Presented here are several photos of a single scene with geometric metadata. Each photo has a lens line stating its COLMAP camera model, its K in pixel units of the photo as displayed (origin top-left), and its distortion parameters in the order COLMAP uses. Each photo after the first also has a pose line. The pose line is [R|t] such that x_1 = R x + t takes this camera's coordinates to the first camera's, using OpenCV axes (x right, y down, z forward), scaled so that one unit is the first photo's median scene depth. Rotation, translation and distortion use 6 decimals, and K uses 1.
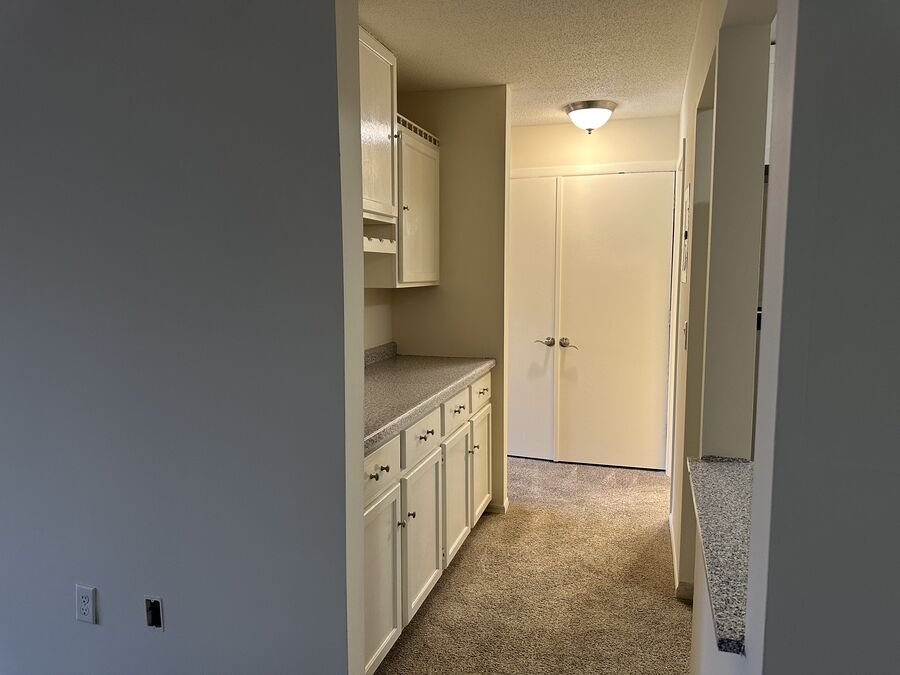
lens RADIAL K [[628.1, 0, 444.8], [0, 628.1, 331.8], [0, 0, 1]] dist [0.029817, -0.040311]
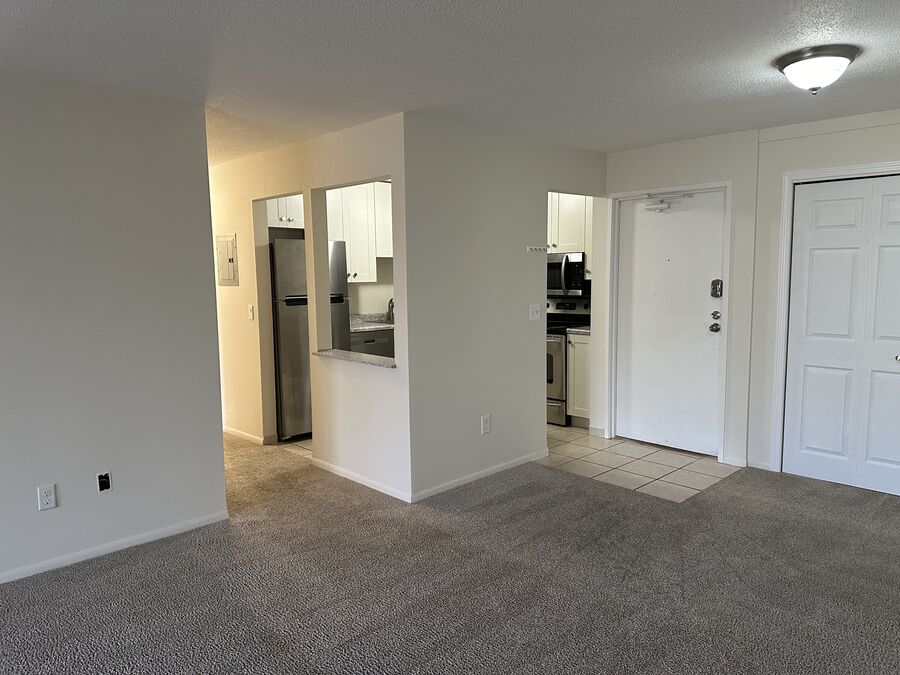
lens RADIAL K [[628.1, 0, 446.9], [0, 628.1, 334.2], [0, 0, 1]] dist [0.029817, -0.040311]
pose [[0.479454, -0.095340, 0.872373, -0.793896], [0.107091, 0.993008, 0.049667, 0.031125], [-0.871008, 0.069610, 0.486312, -0.366521]]
